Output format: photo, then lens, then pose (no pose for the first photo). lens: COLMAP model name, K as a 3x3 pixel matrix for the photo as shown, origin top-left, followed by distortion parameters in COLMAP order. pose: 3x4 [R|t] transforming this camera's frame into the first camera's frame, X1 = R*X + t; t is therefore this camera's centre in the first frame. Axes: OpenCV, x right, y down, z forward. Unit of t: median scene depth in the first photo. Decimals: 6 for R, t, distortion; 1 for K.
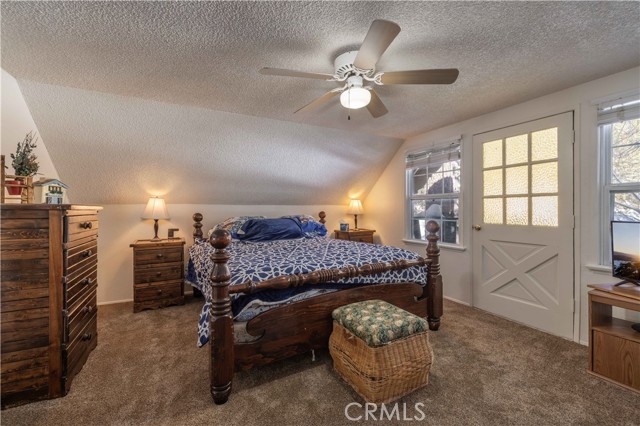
lens RADIAL K [[270.7, 0, 321.8], [0, 270.7, 208.2], [0, 0, 1]] dist [0.000852, -0.000080]
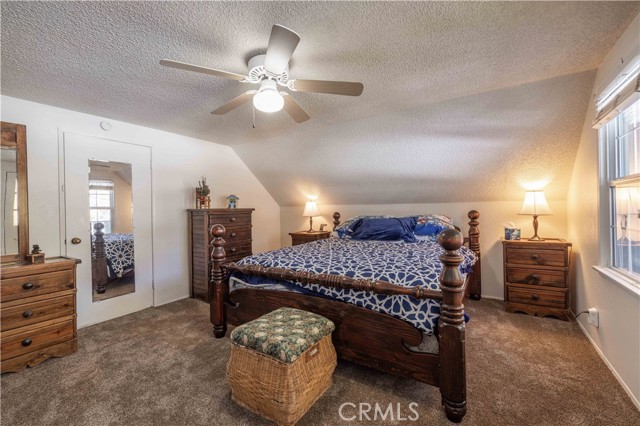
lens RADIAL K [[270.7, 0, 321.8], [0, 270.7, 208.2], [0, 0, 1]] dist [0.000852, -0.000080]
pose [[0.491425, -0.007285, -0.870890, 0.830262], [0.018199, 0.999833, 0.001905, -0.005617], [0.870730, -0.016786, 0.491475, 0.507162]]
